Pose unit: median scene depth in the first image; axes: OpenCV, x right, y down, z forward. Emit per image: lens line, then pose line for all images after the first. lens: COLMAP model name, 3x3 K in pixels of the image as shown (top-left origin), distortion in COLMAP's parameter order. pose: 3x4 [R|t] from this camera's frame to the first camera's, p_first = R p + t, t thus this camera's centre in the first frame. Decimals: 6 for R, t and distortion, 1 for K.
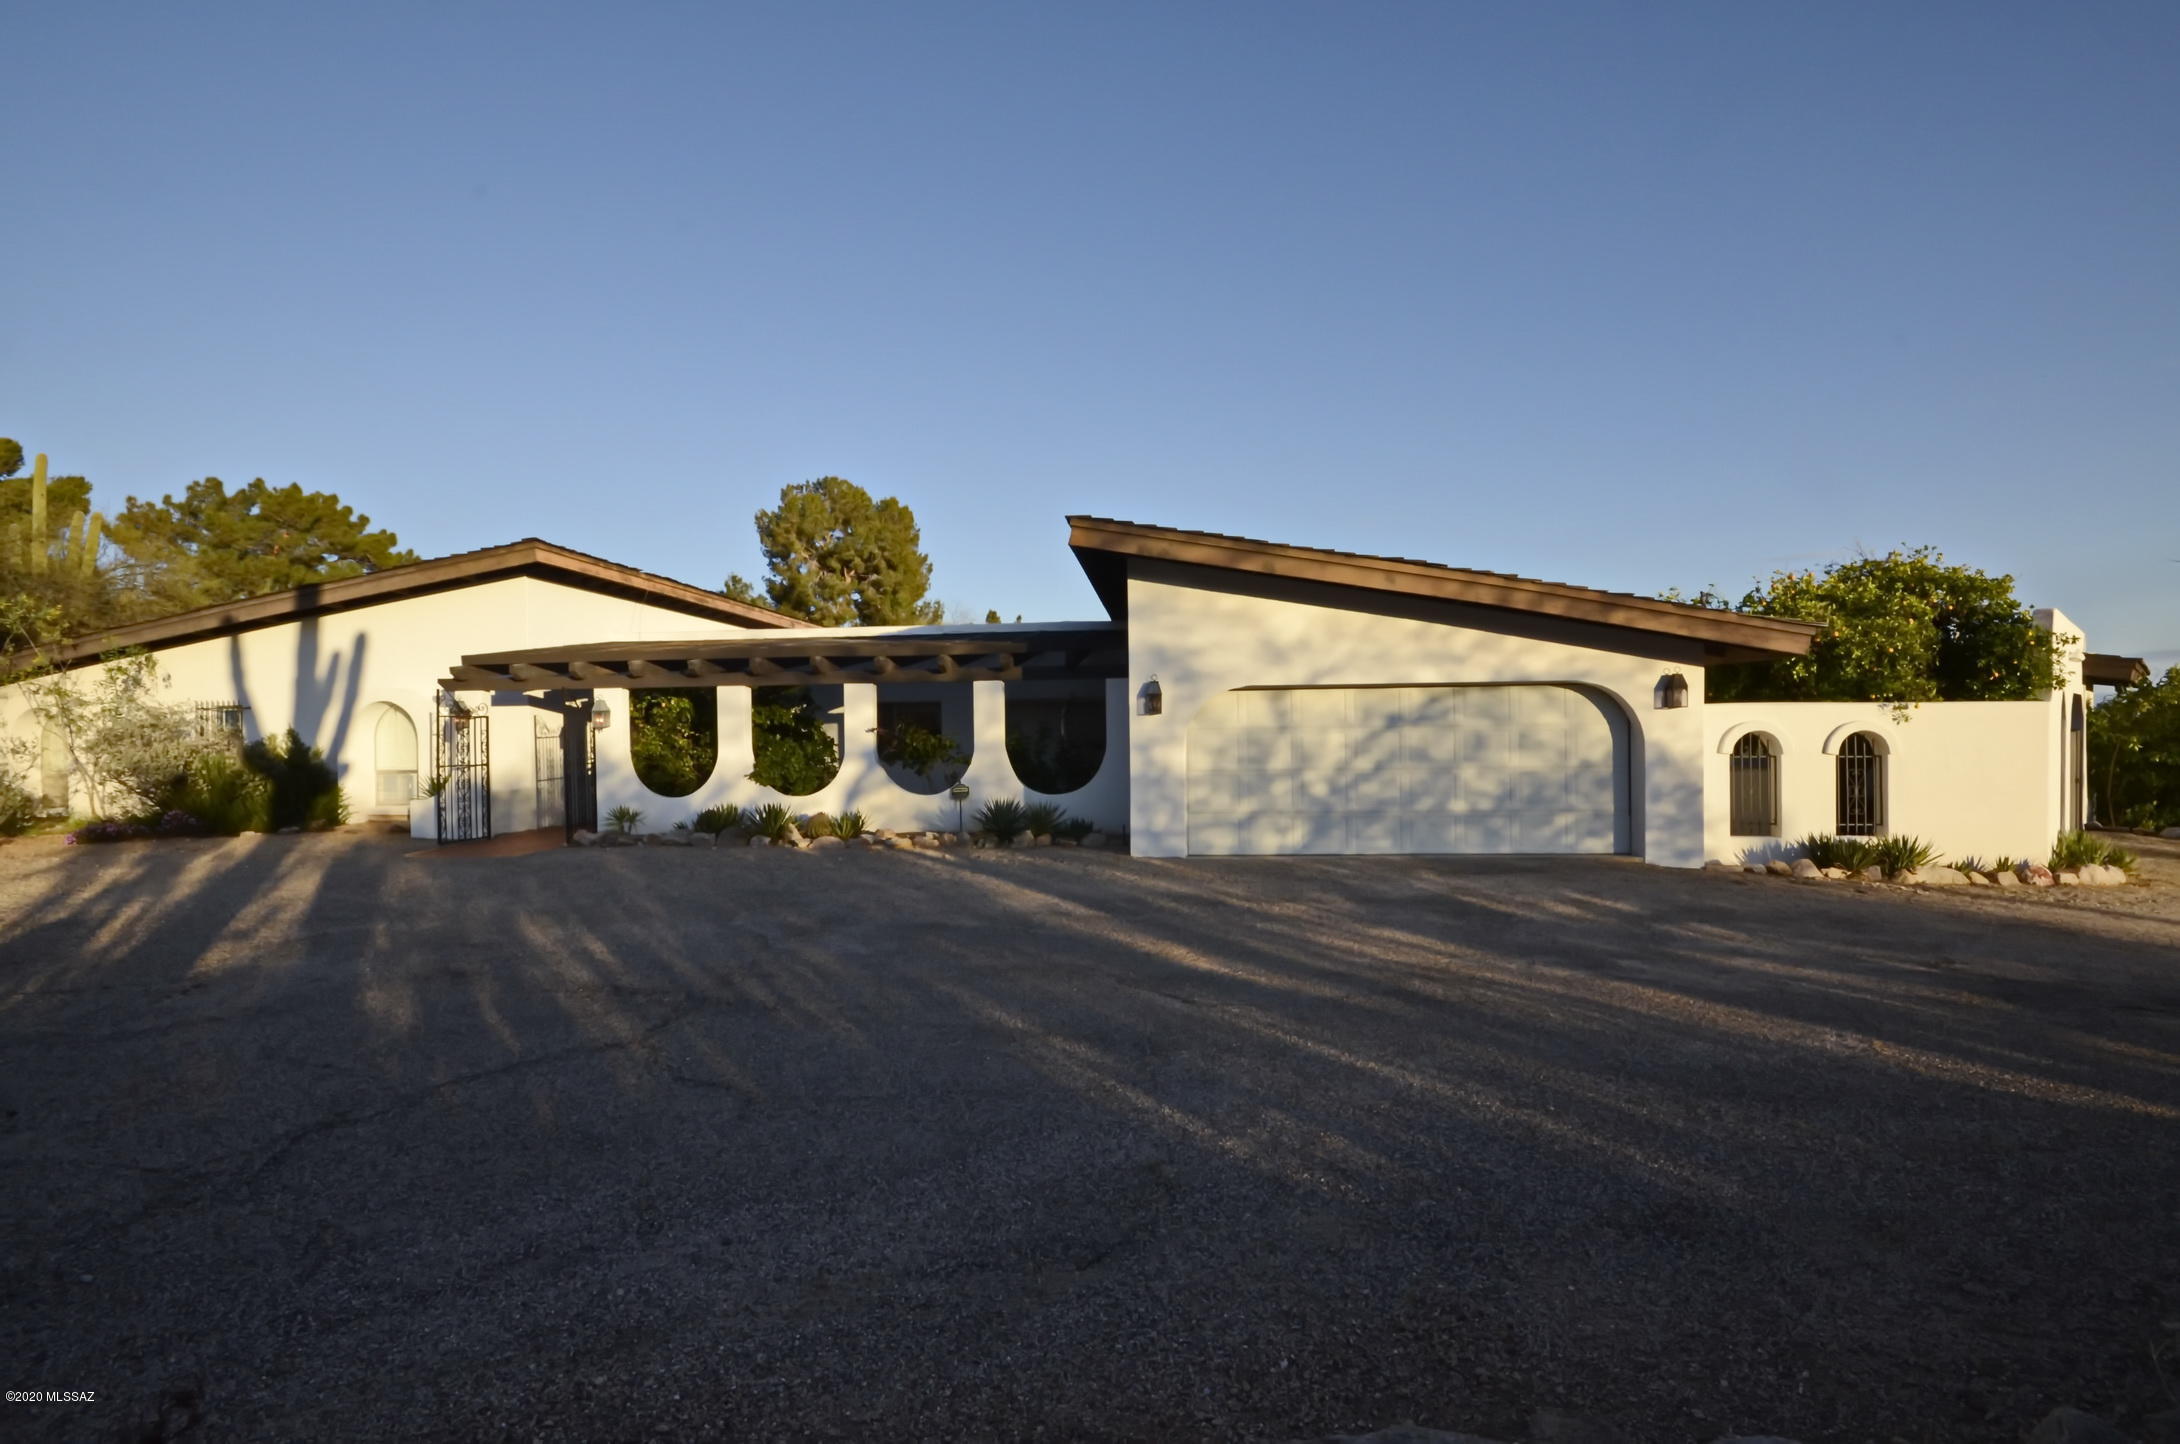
lens RADIAL K [[946.2, 0, 1090.0], [0, 946.2, 722.0], [0, 0, 1]] dist [0.000677, 0.000079]
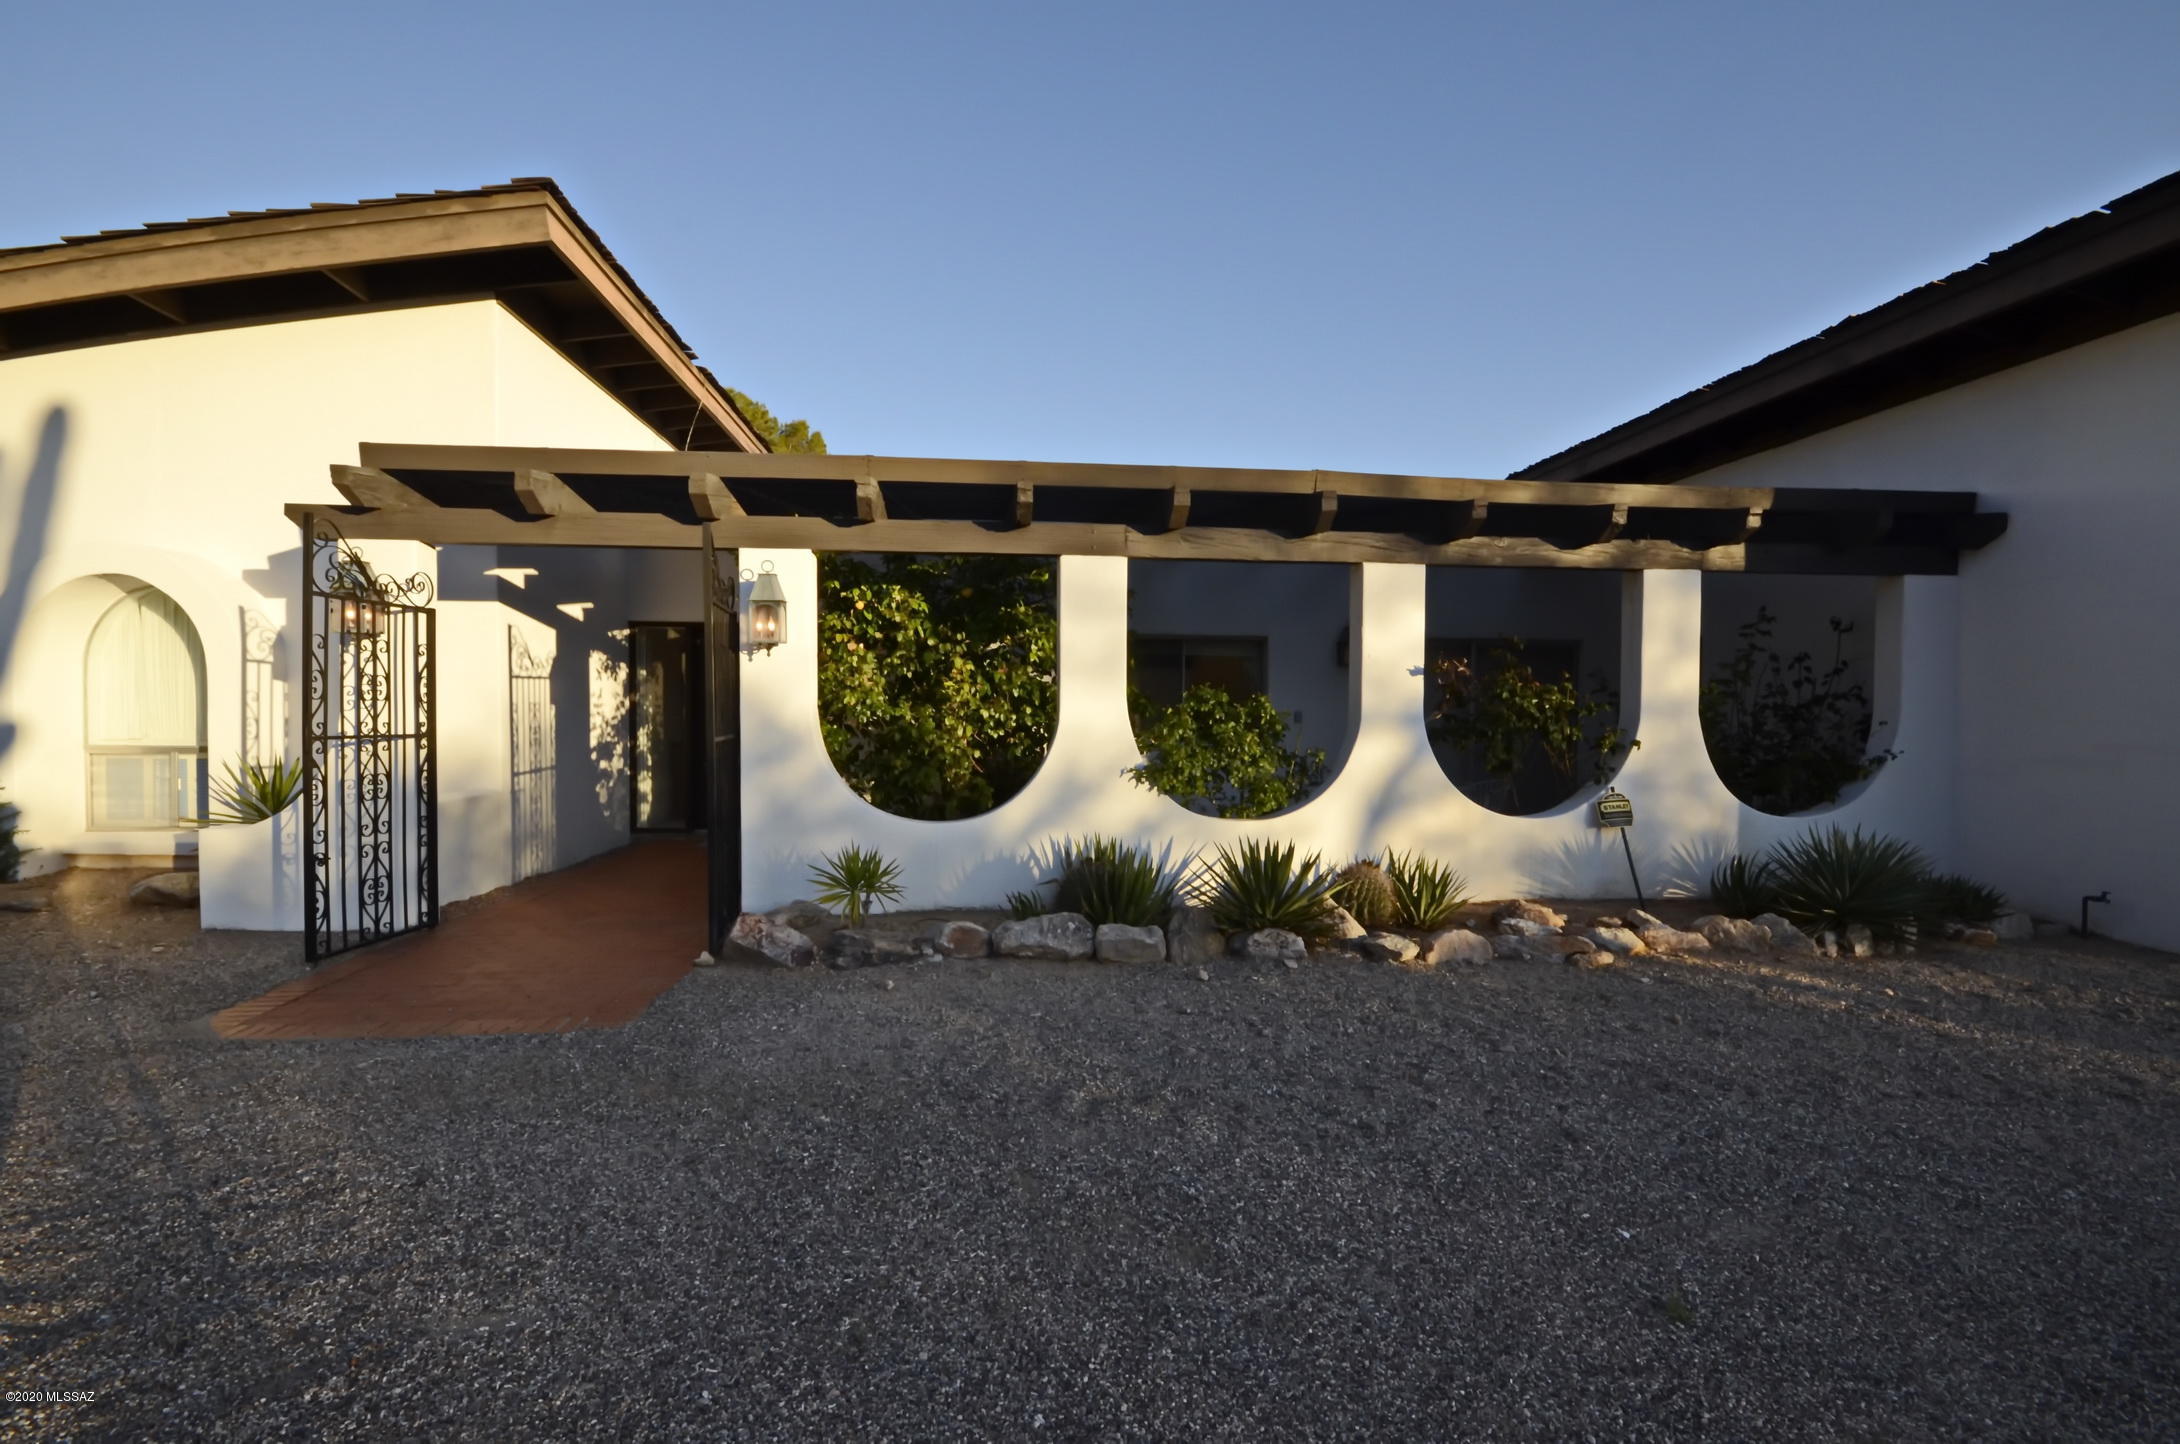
lens RADIAL K [[946.2, 0, 1090.0], [0, 946.2, 722.0], [0, 0, 1]] dist [0.000677, 0.000079]
pose [[0.984371, 0.014505, 0.175509, -0.414938], [-0.018052, 0.999663, 0.018633, 0.026007], [-0.175179, -0.021510, 0.984302, 0.540586]]
